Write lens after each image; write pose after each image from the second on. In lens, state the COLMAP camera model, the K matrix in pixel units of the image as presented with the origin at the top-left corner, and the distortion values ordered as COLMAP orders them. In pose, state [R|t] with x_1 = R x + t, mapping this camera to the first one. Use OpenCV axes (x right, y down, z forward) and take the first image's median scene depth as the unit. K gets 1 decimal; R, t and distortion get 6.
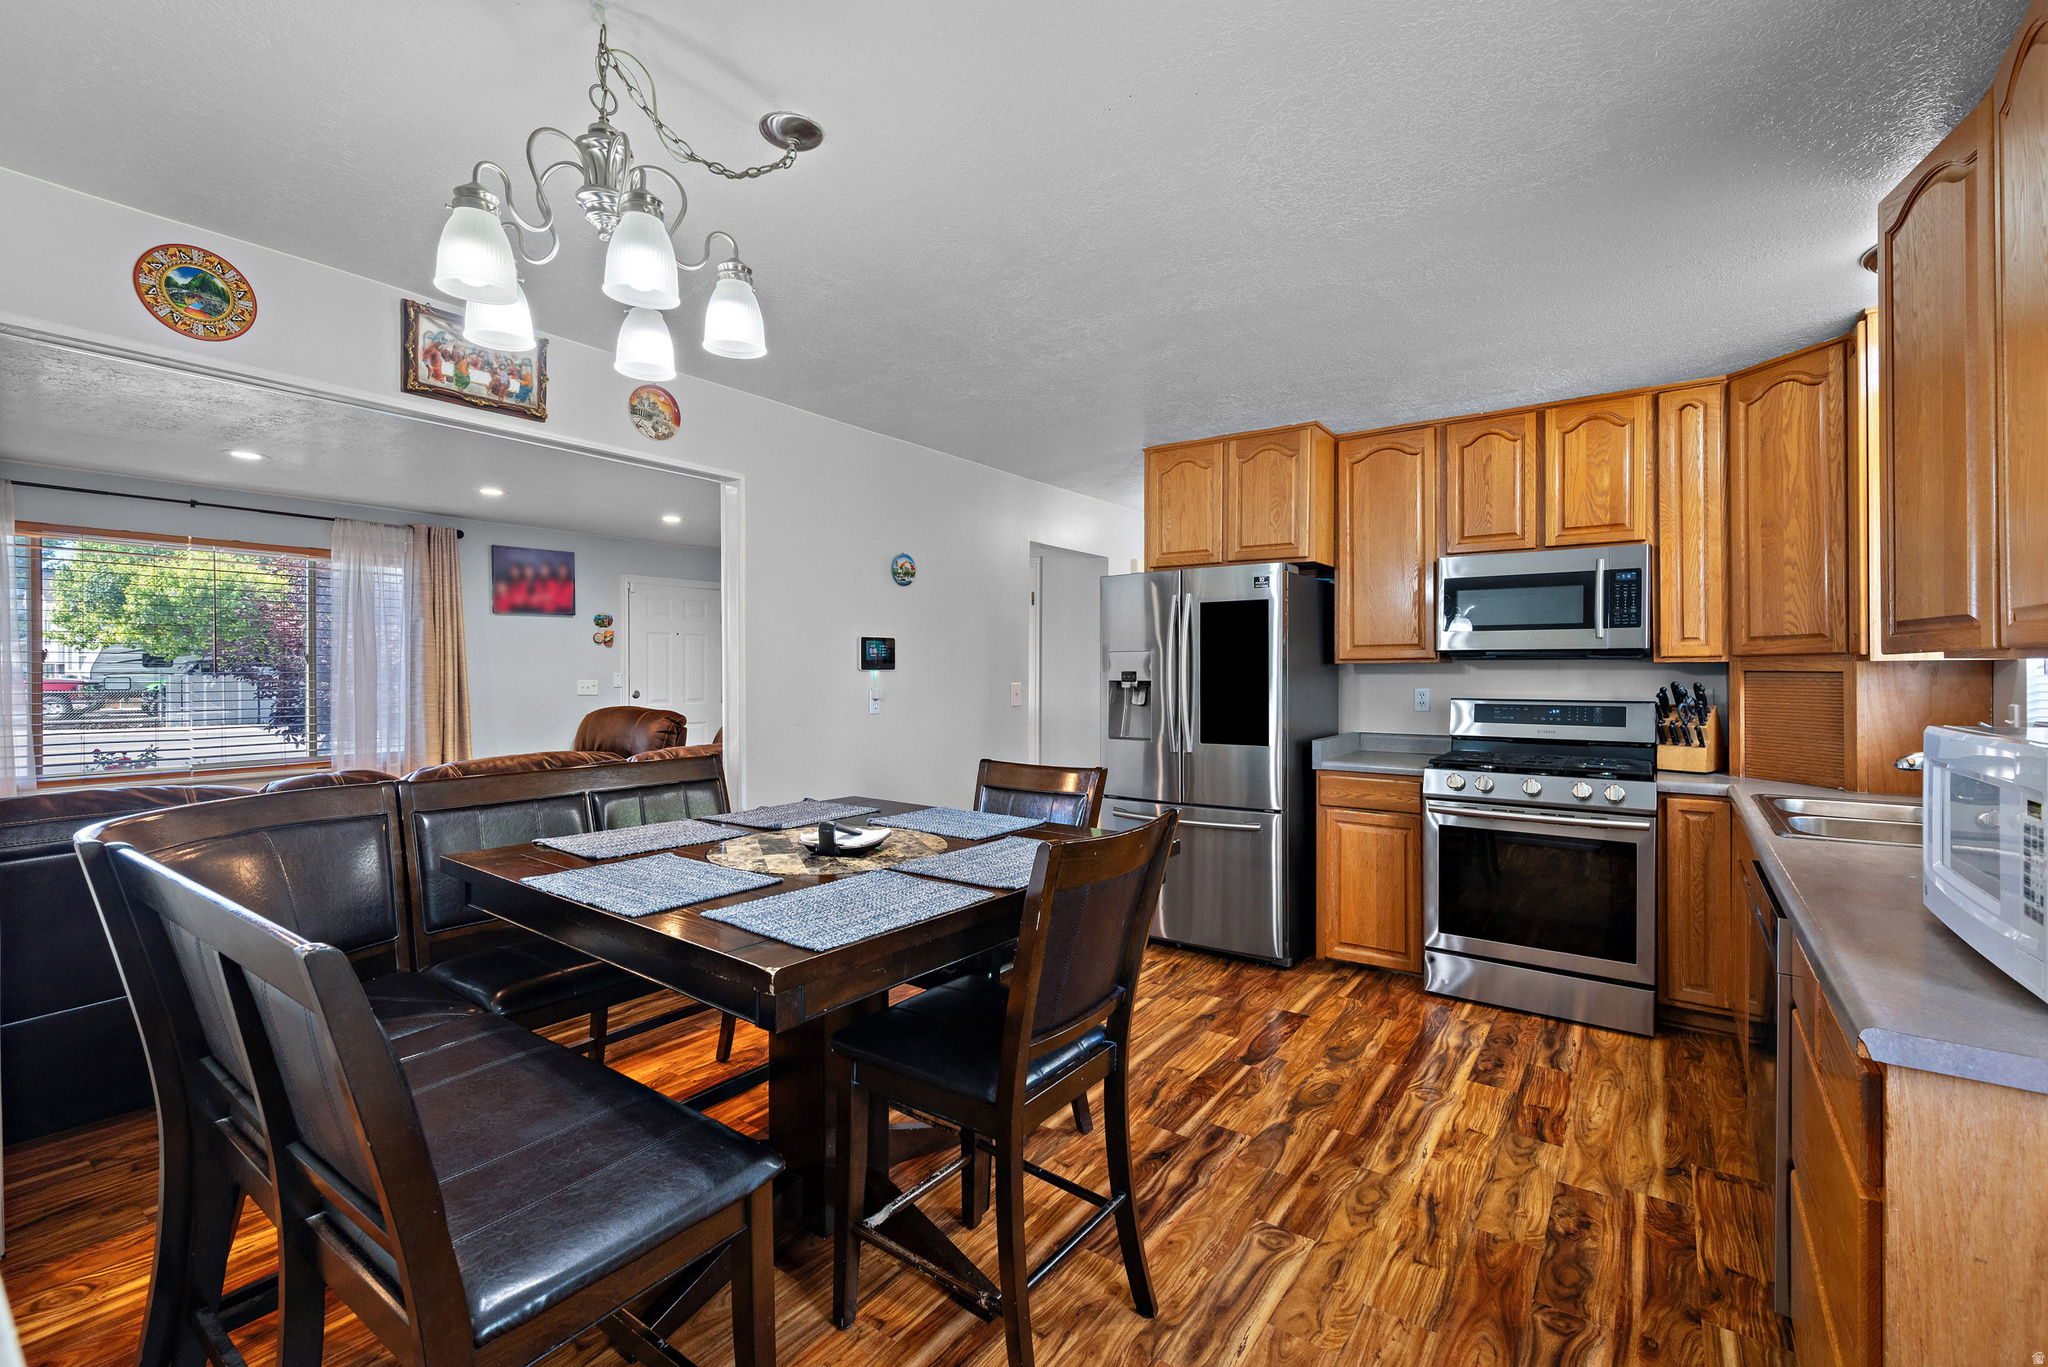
lens RADIAL K [[864.2, 0, 1024.9], [0, 864.2, 676.4], [0, 0, 1]] dist [-0.001317, -0.000387]
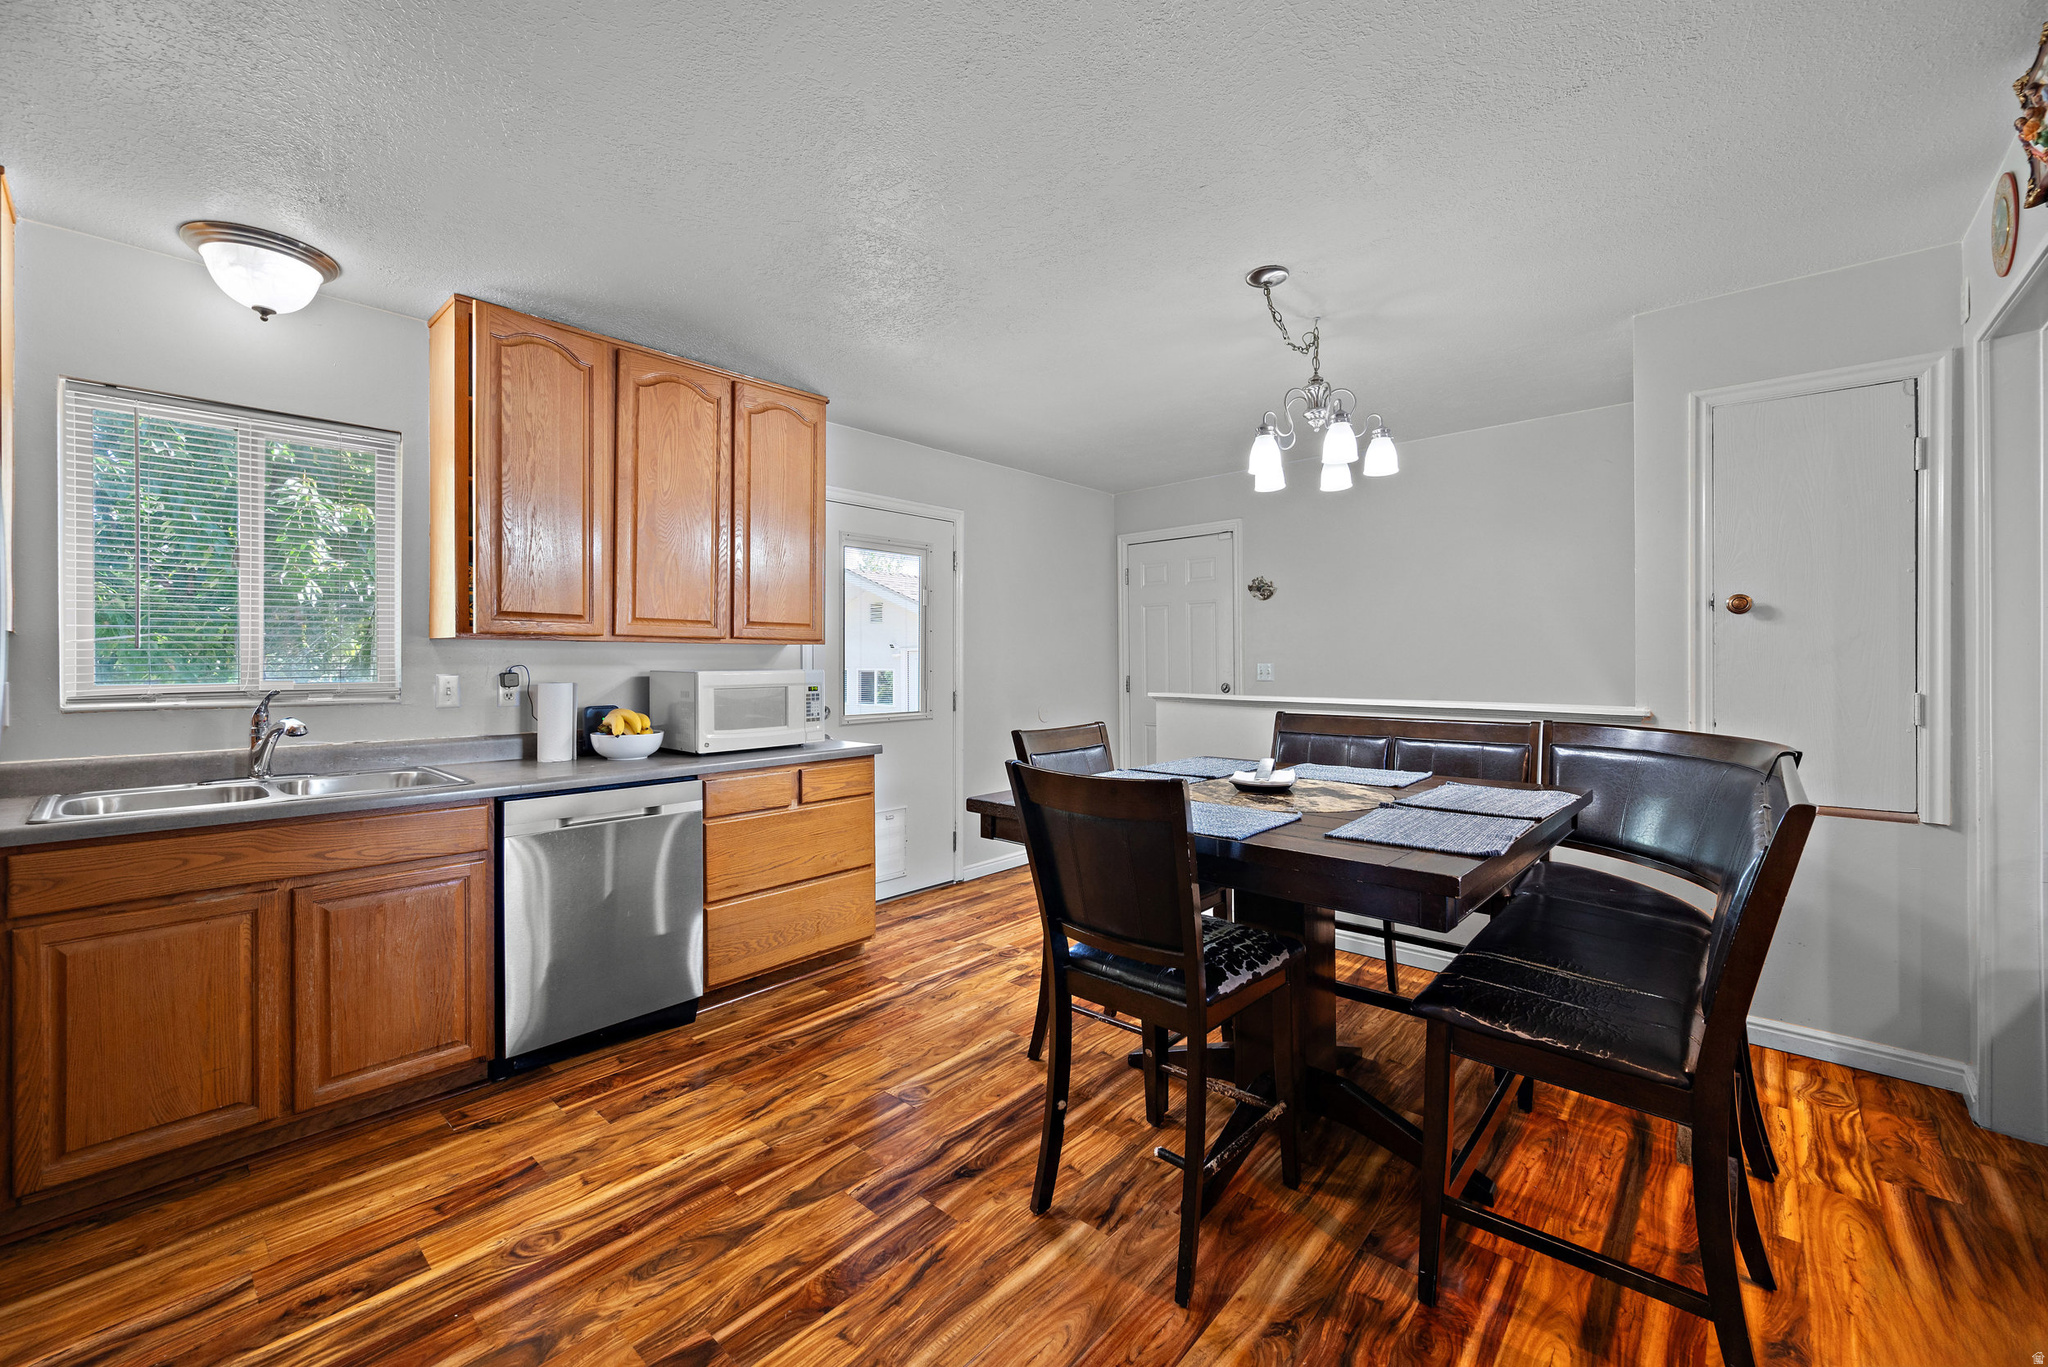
lens RADIAL K [[807.8, 0, 1027.6], [0, 807.8, 664.9], [0, 0, 1]] dist [-0.002159, -0.000329]
pose [[-0.994941, 0.004613, 0.100351, 0.003114], [0.006020, 0.999888, 0.013722, 0.007361], [-0.100276, 0.014257, -0.994857, 1.279046]]
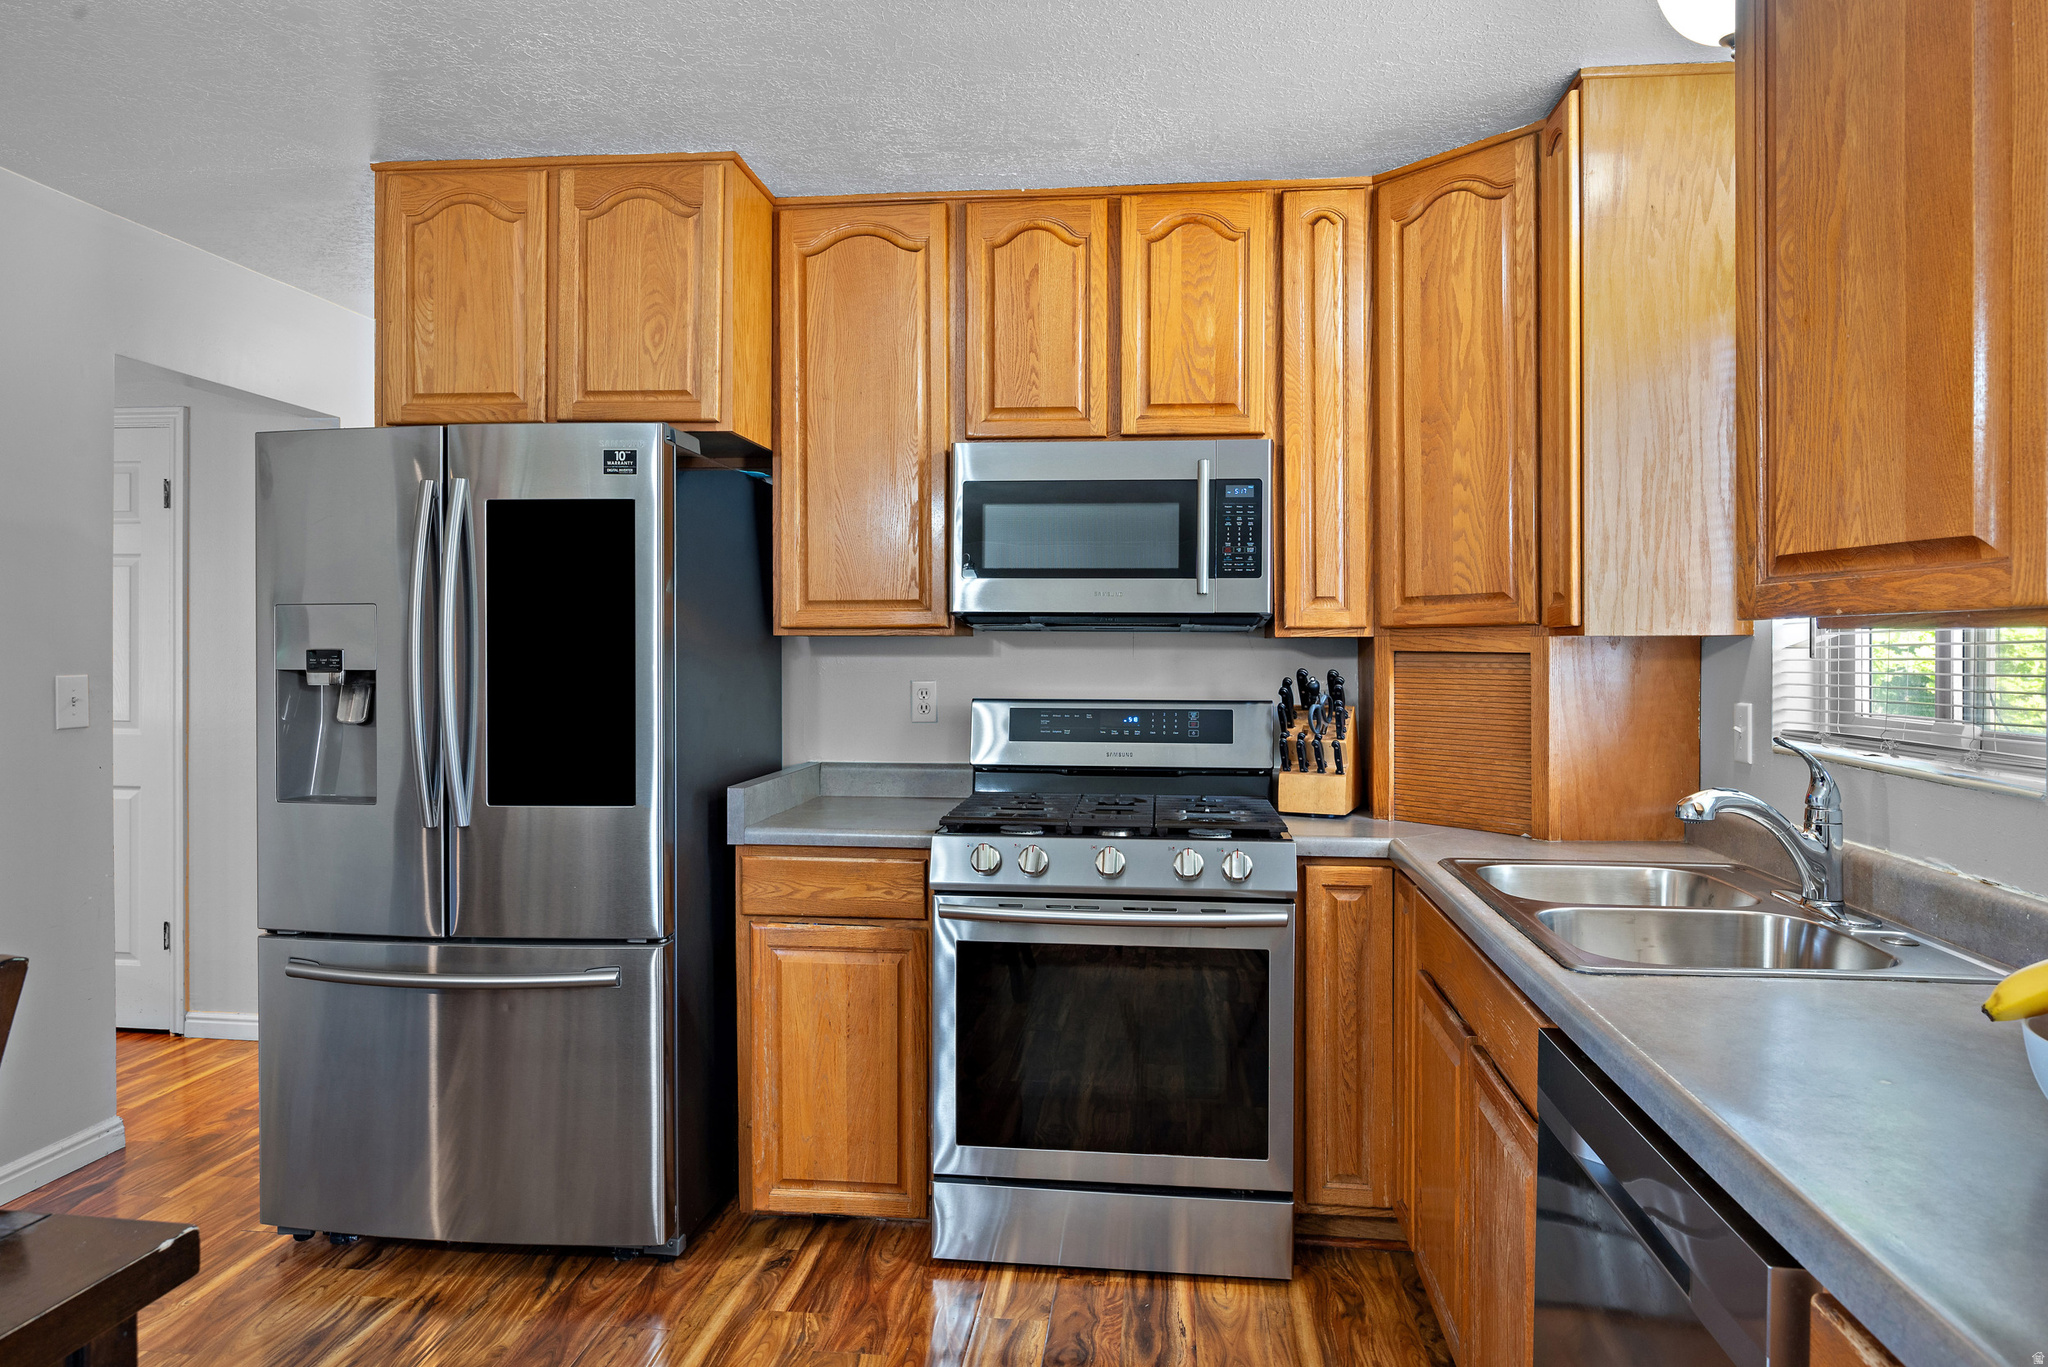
lens RADIAL K [[1251.3, 0, 1021.2], [0, 1251.3, 664.6], [0, 0, 1]] dist [-0.005851, 0.000756]
pose [[0.868761, -0.002111, 0.495227, 0.140337], [-0.000460, 0.999987, 0.005070, -0.001177], [-0.495231, -0.004632, 0.868749, 0.329493]]
